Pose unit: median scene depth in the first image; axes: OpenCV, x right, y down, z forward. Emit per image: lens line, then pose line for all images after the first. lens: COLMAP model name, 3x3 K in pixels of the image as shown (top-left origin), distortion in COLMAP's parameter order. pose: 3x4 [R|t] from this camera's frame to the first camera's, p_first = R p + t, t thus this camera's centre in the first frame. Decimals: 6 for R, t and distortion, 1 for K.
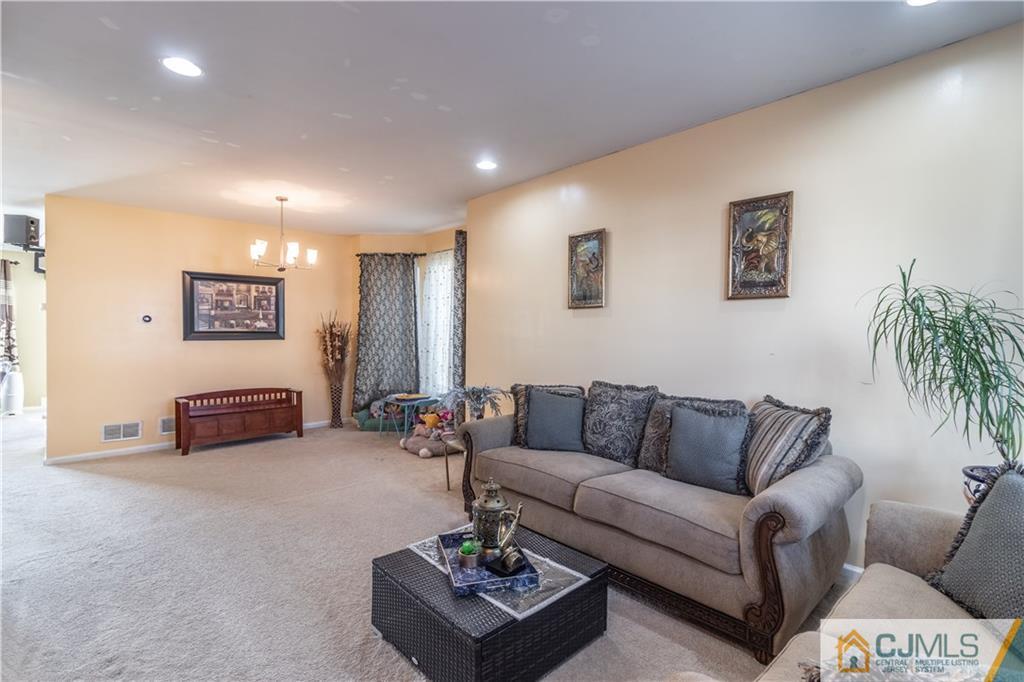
lens RADIAL K [[480.6, 0, 509.7], [0, 480.6, 344.6], [0, 0, 1]] dist [0.001836, 0.000584]
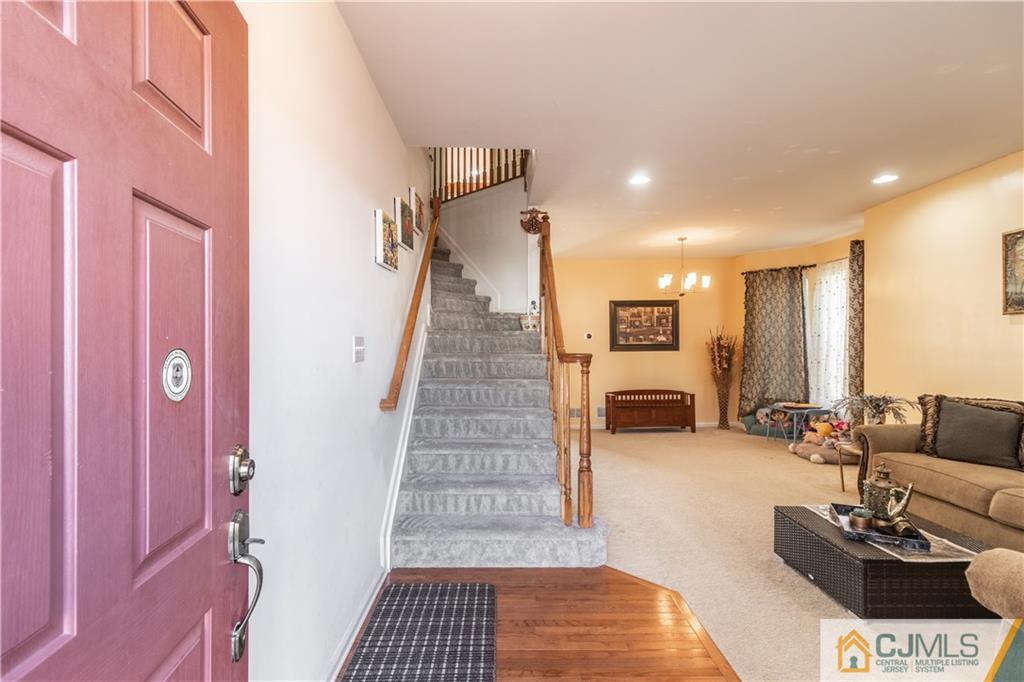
lens RADIAL K [[480.6, 0, 509.7], [0, 480.6, 344.6], [0, 0, 1]] dist [0.001836, 0.000584]
pose [[0.739584, -0.010410, -0.672983, 0.033878], [-0.006813, 0.999713, -0.022951, 0.005694], [0.673029, 0.021559, 0.739301, -0.209544]]
